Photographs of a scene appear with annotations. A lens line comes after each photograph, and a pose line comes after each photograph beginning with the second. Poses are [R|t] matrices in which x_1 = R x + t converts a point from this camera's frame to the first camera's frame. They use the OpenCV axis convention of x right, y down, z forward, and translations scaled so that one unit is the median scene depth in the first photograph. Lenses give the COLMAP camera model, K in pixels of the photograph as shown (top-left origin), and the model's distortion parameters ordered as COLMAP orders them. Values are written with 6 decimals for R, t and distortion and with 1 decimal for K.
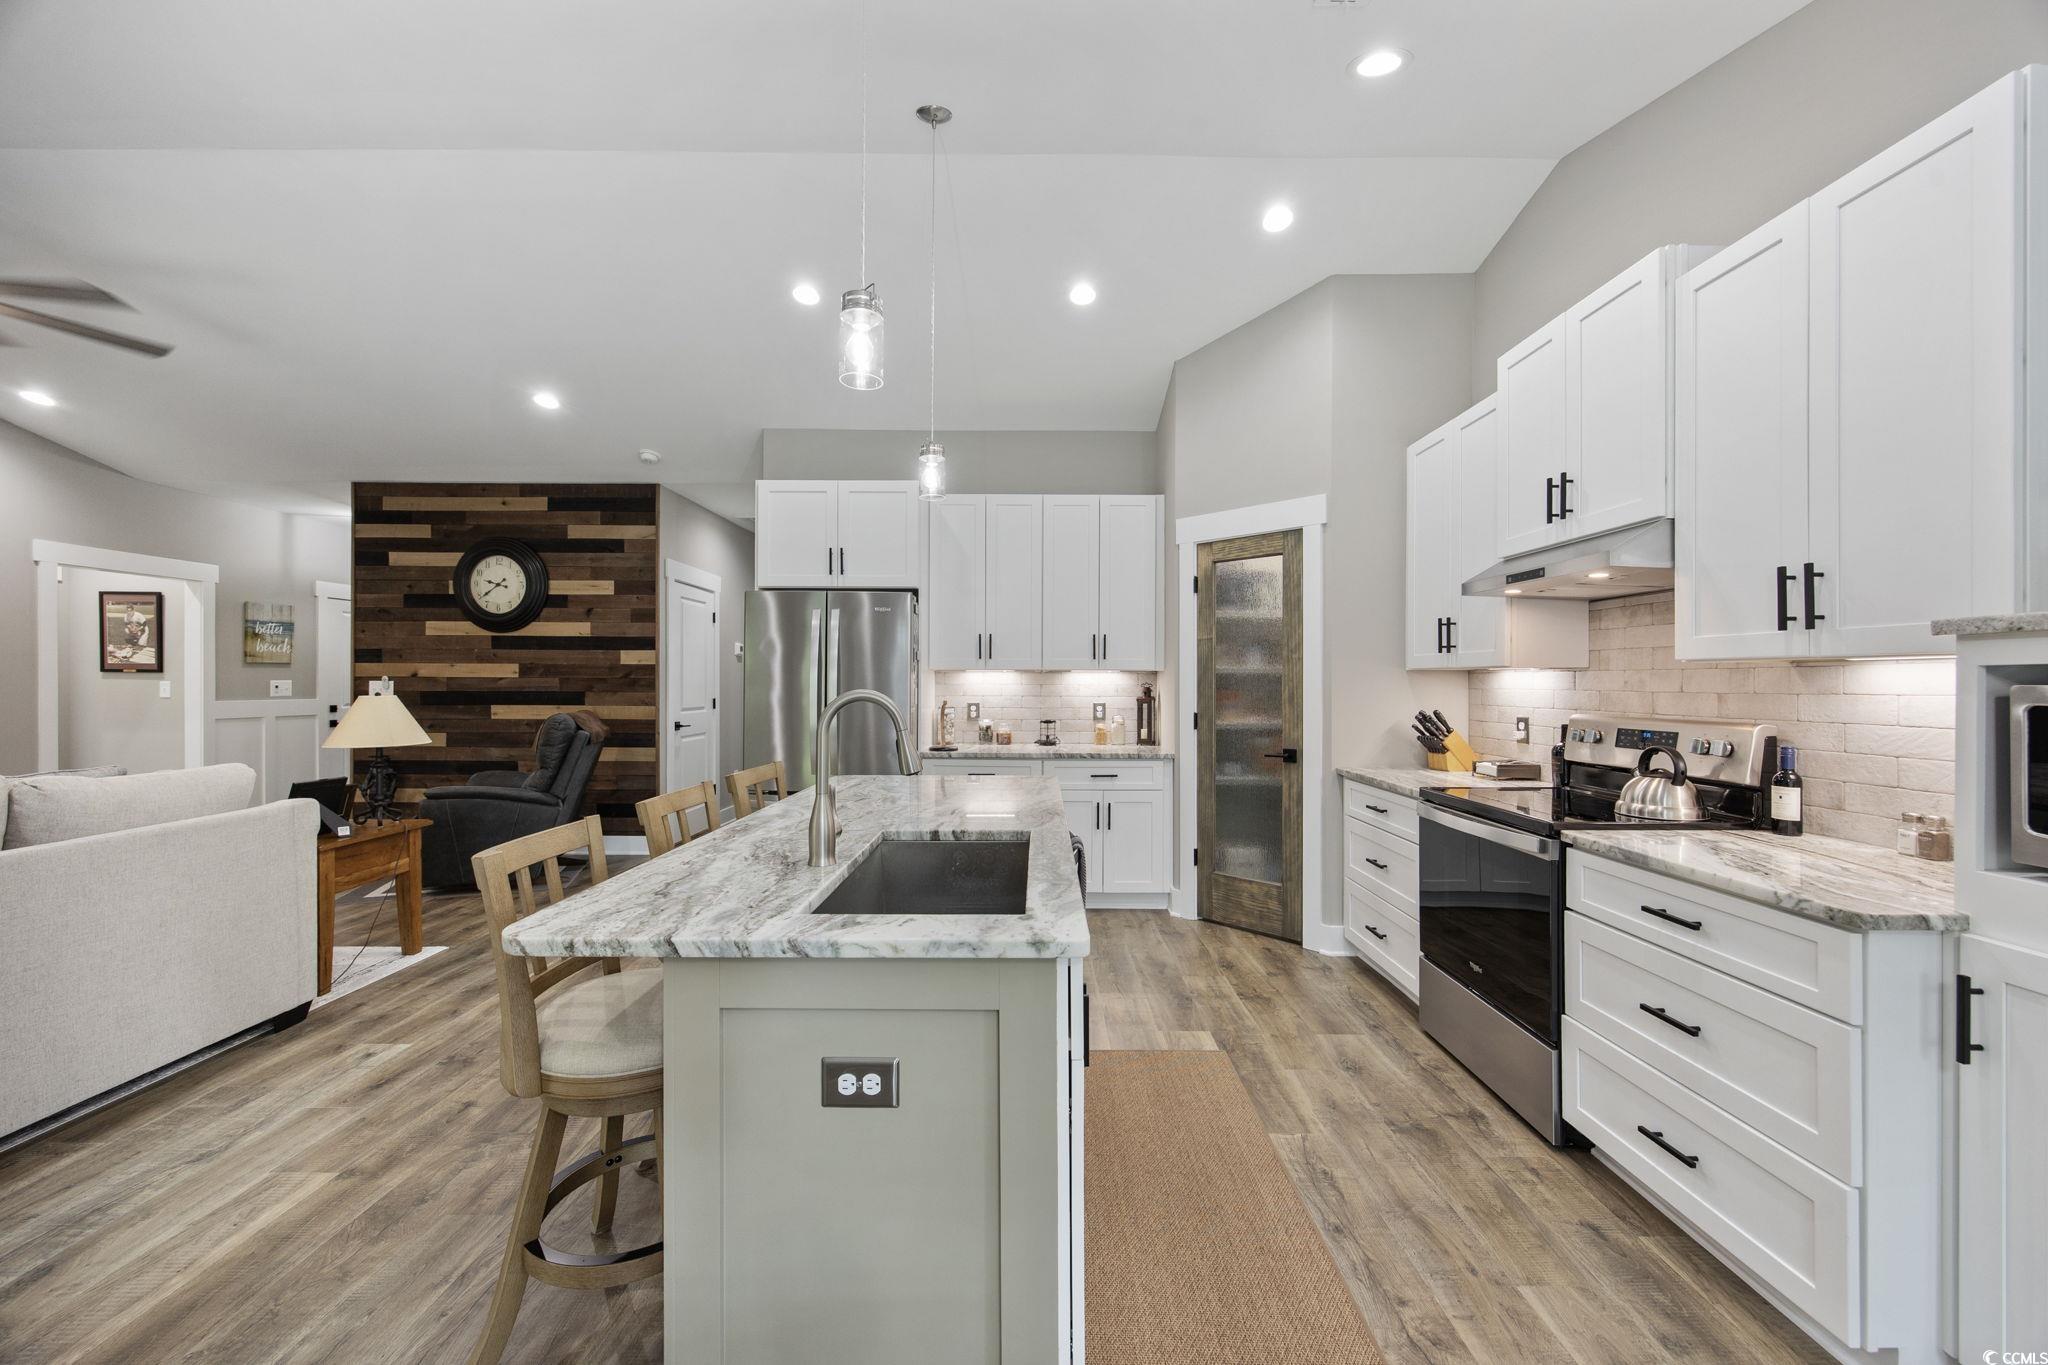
lens RADIAL K [[780.9, 0, 1034.1], [0, 780.9, 683.0], [0, 0, 1]] dist [-0.002575, -0.000627]
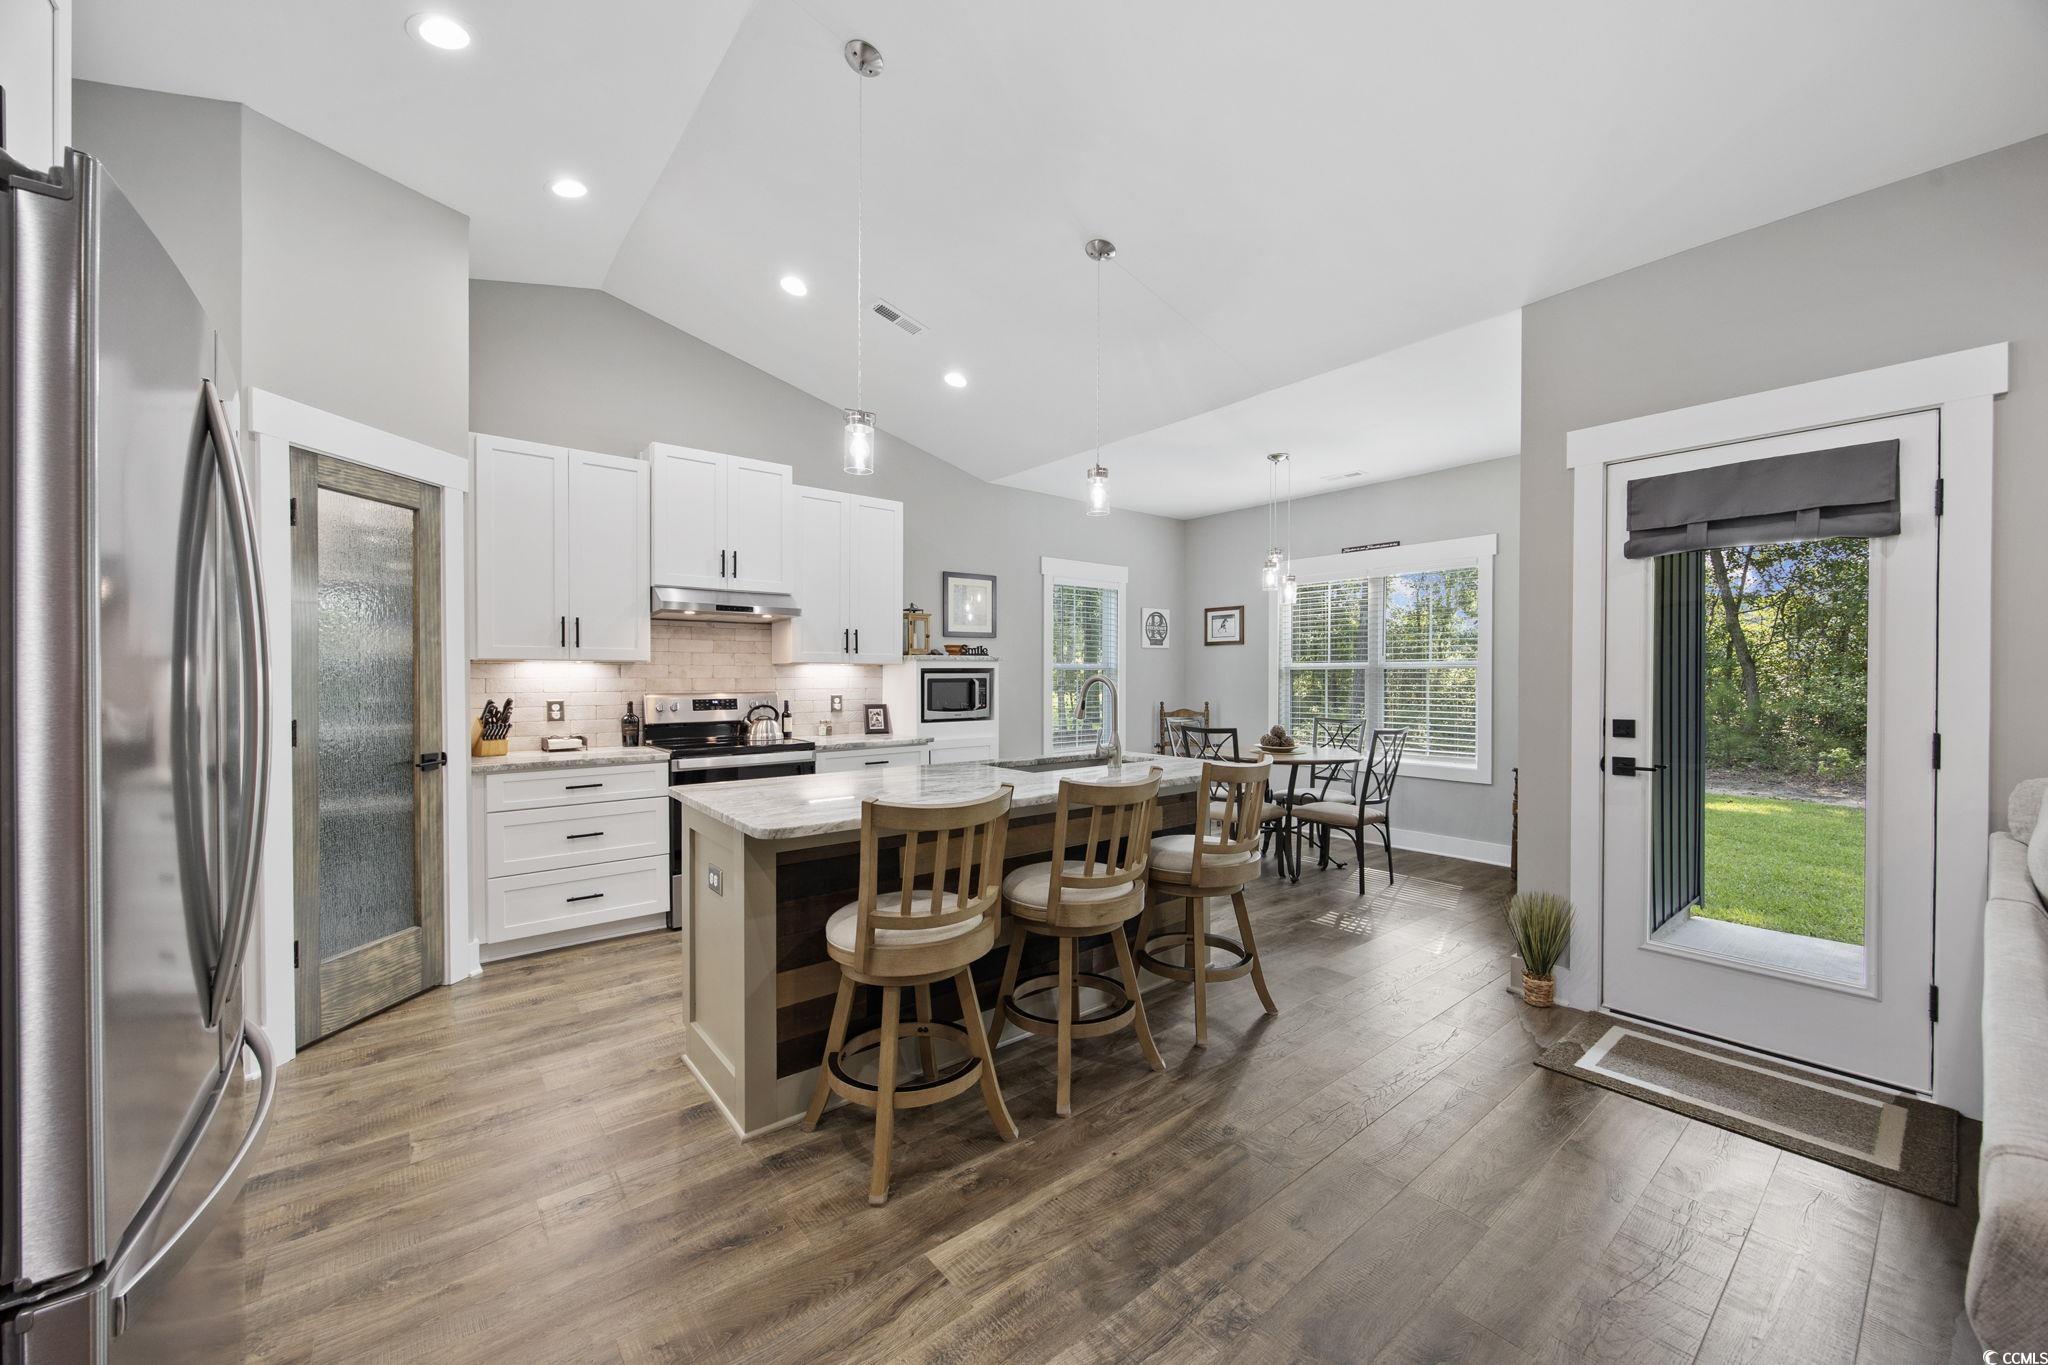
lens RADIAL K [[780.9, 0, 1037.4], [0, 780.9, 682.6], [0, 0, 1]] dist [-0.002575, -0.000627]
pose [[-0.637736, -0.008711, 0.770205, -0.470948], [-0.000003, 0.999936, 0.011307, 0.000900], [-0.770255, 0.007209, -0.637696, 0.691404]]
